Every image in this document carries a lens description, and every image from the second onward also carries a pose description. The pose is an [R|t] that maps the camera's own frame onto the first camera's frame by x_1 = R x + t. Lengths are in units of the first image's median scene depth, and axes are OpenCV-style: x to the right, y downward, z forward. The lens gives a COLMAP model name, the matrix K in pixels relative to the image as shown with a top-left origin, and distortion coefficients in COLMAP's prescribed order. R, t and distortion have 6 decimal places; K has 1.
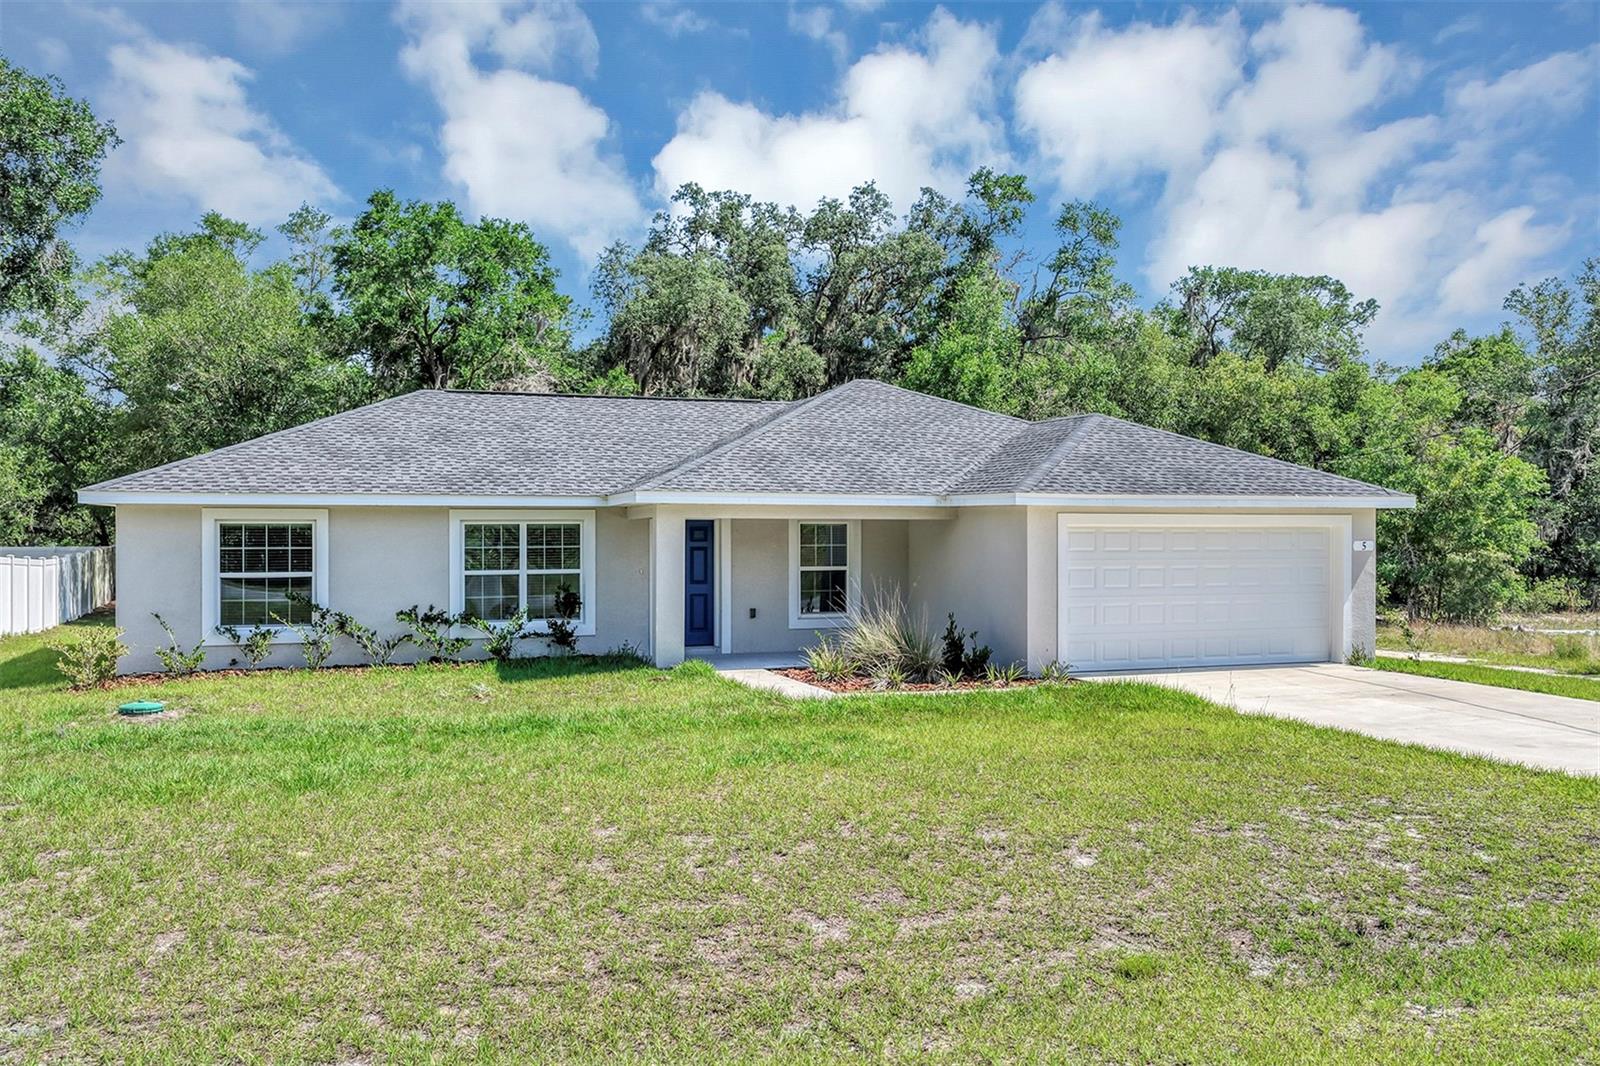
lens RADIAL K [[1325.6, 0, 800.0], [0, 1325.6, 533.0], [0, 0, 1]] dist [-0.001896, 0.009666]
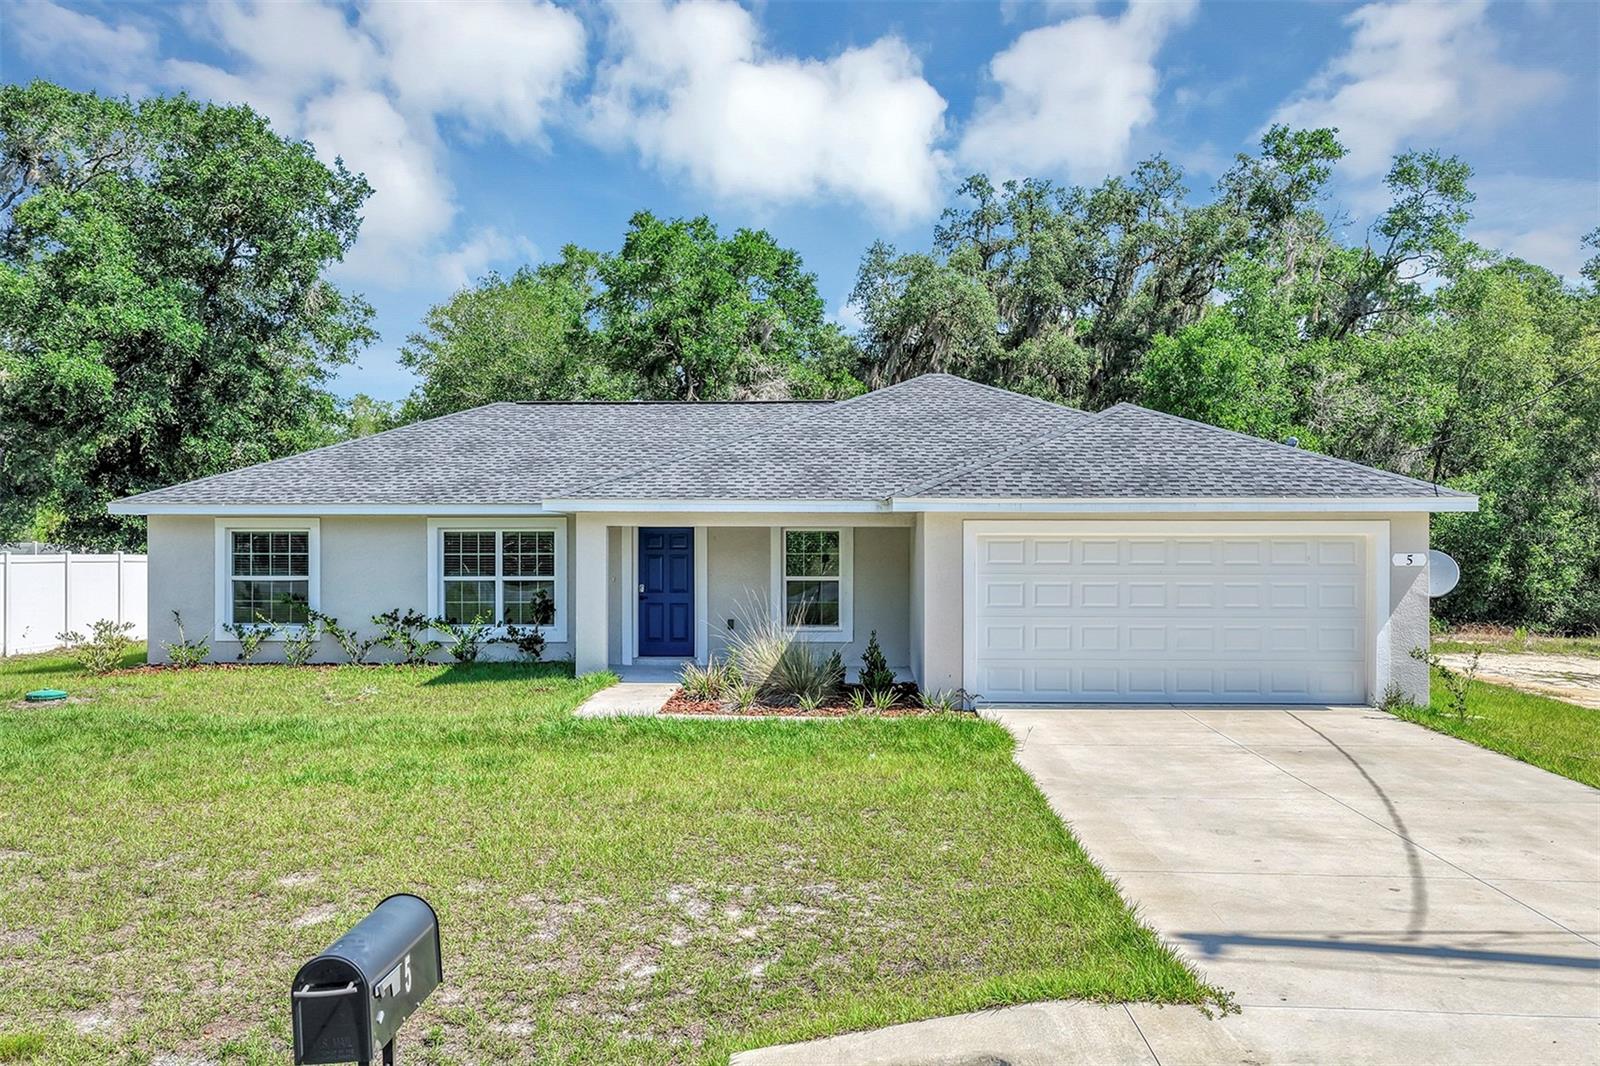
lens RADIAL K [[1325.6, 0, 800.0], [0, 1325.6, 533.0], [0, 0, 1]] dist [-0.001896, 0.009666]
pose [[0.927723, 0.001135, -0.373268, 0.394378], [-0.001349, 0.999999, -0.000311, -0.005746], [0.373268, 0.000792, 0.927723, 0.137981]]
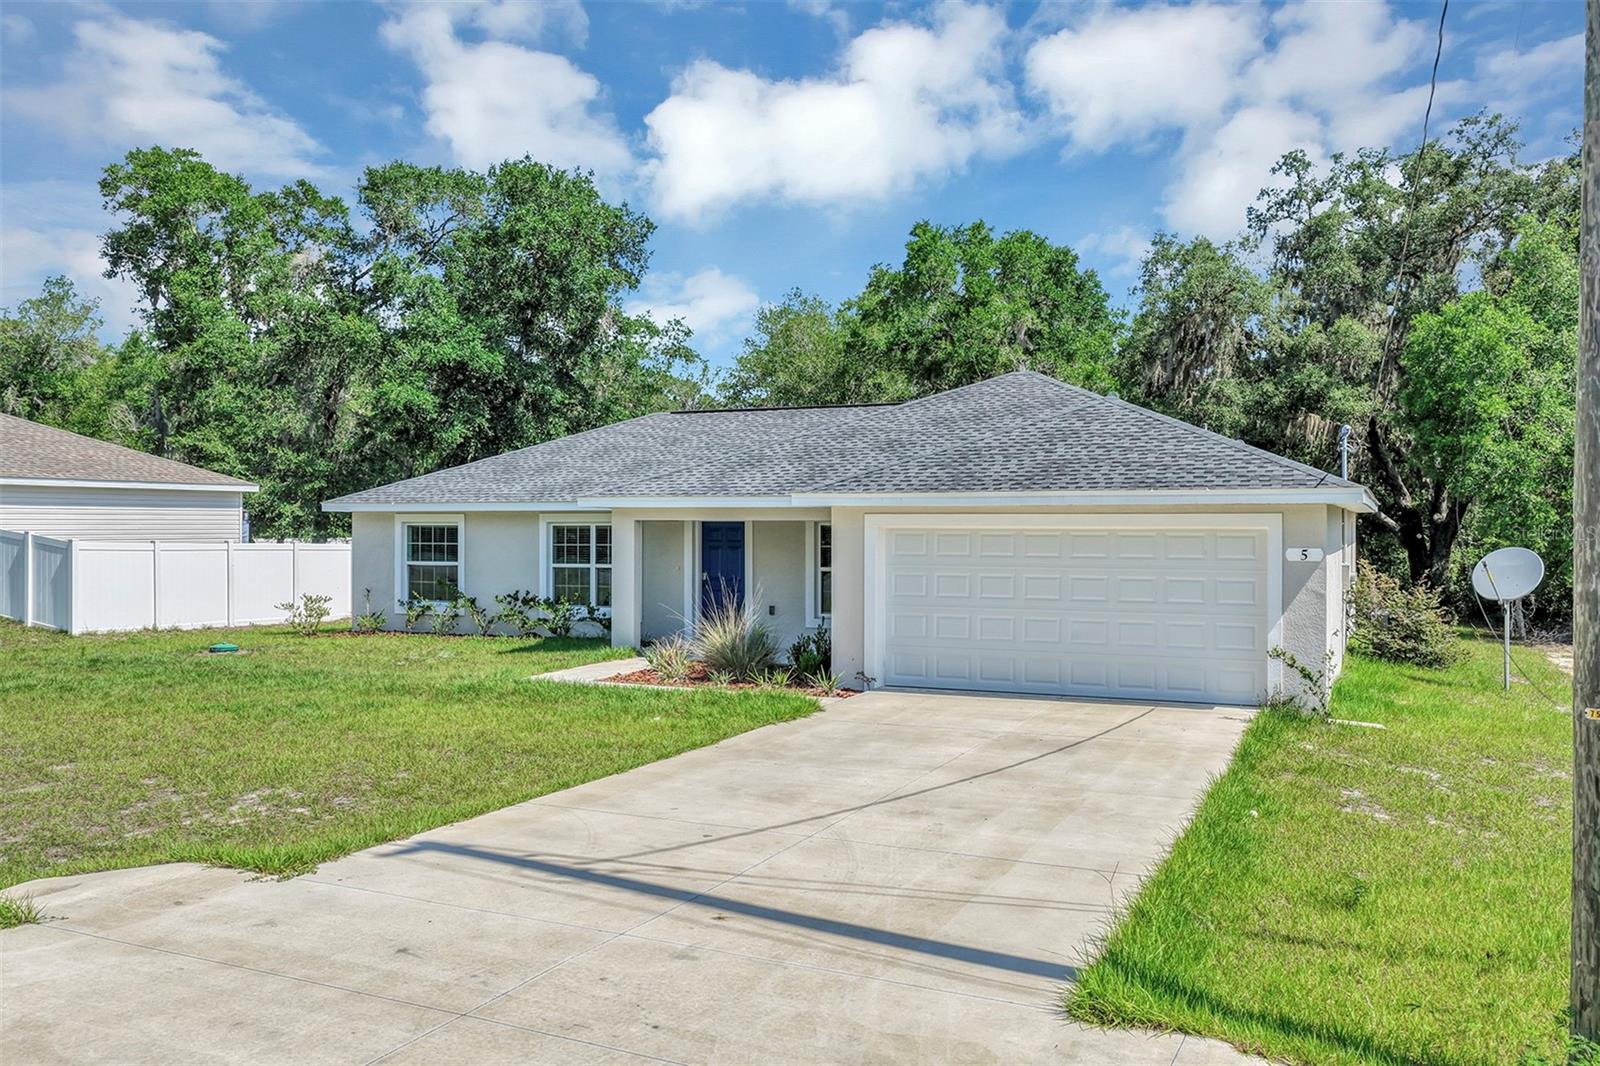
lens RADIAL K [[1325.6, 0, 800.0], [0, 1325.6, 533.0], [0, 0, 1]] dist [-0.001896, 0.009666]
pose [[0.720053, 0.004051, -0.693907, 0.758060], [-0.004754, 0.999988, 0.000905, -0.001964], [0.693903, 0.002647, 0.720064, 0.277161]]
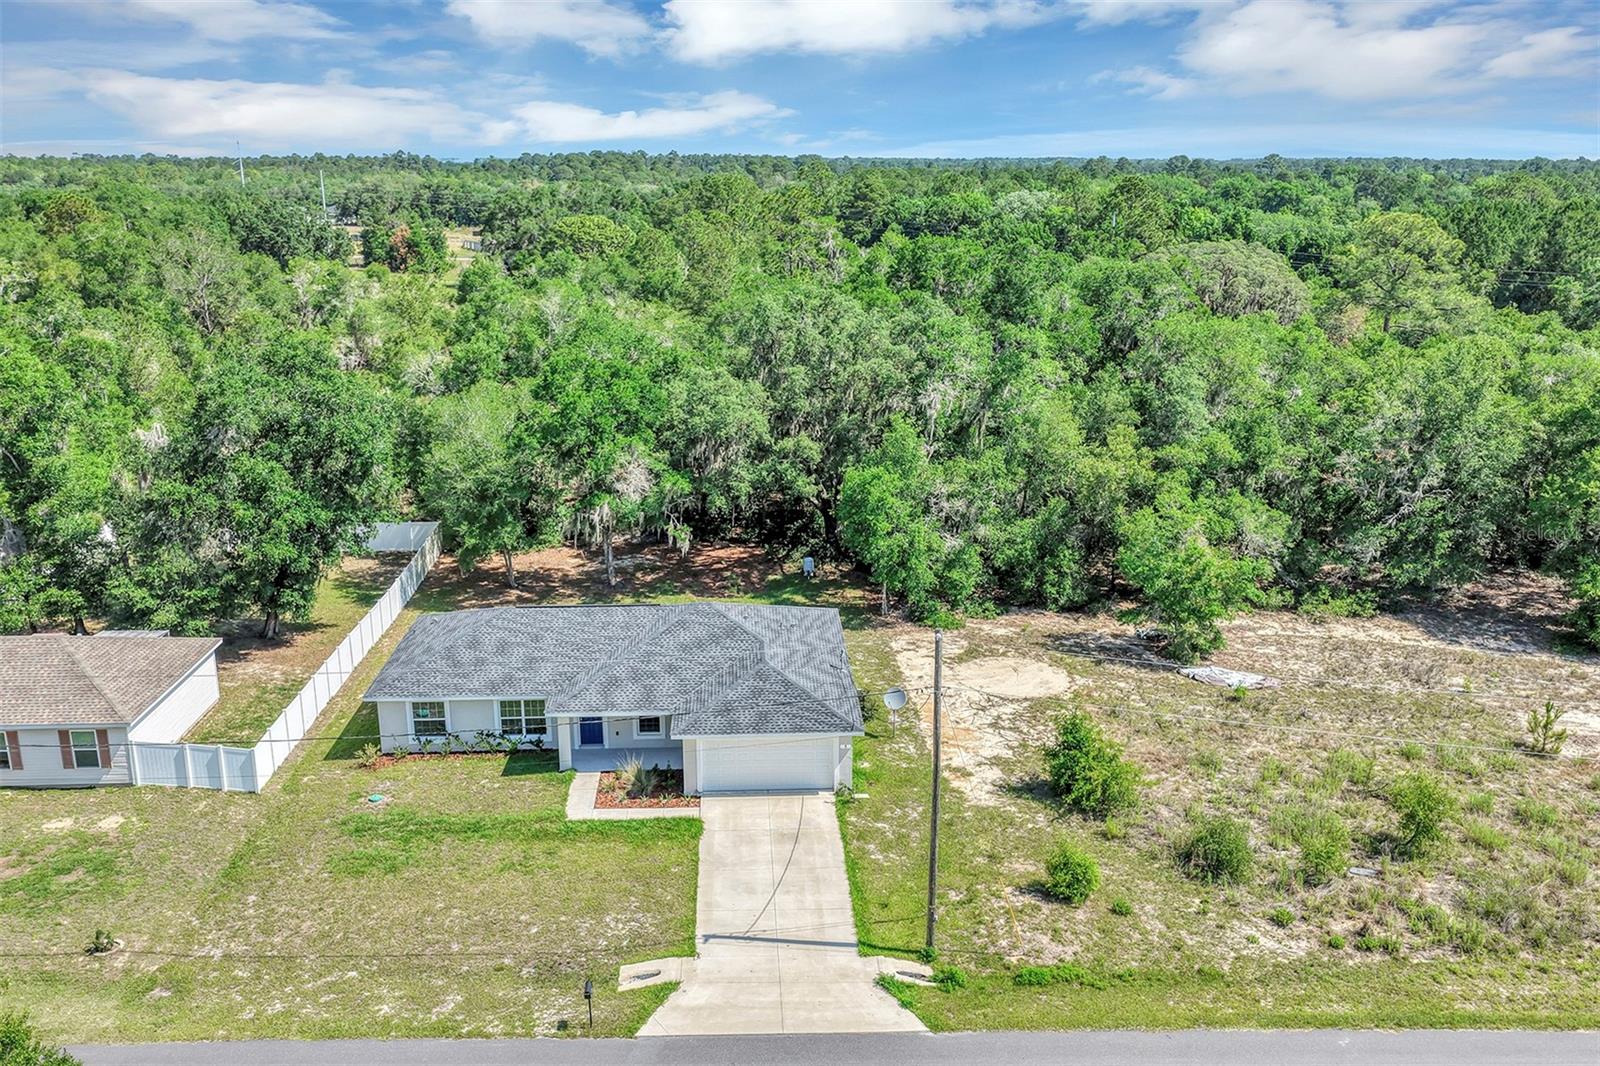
lens RADIAL K [[1325.6, 0, 800.0], [0, 1325.6, 533.0], [0, 0, 1]] dist [-0.001896, 0.009666]
pose [[0.955697, 0.081039, -0.282977, 1.011323], [-0.002918, 0.963916, 0.266190, -1.010516], [0.294337, -0.253571, 0.921448, -1.127279]]
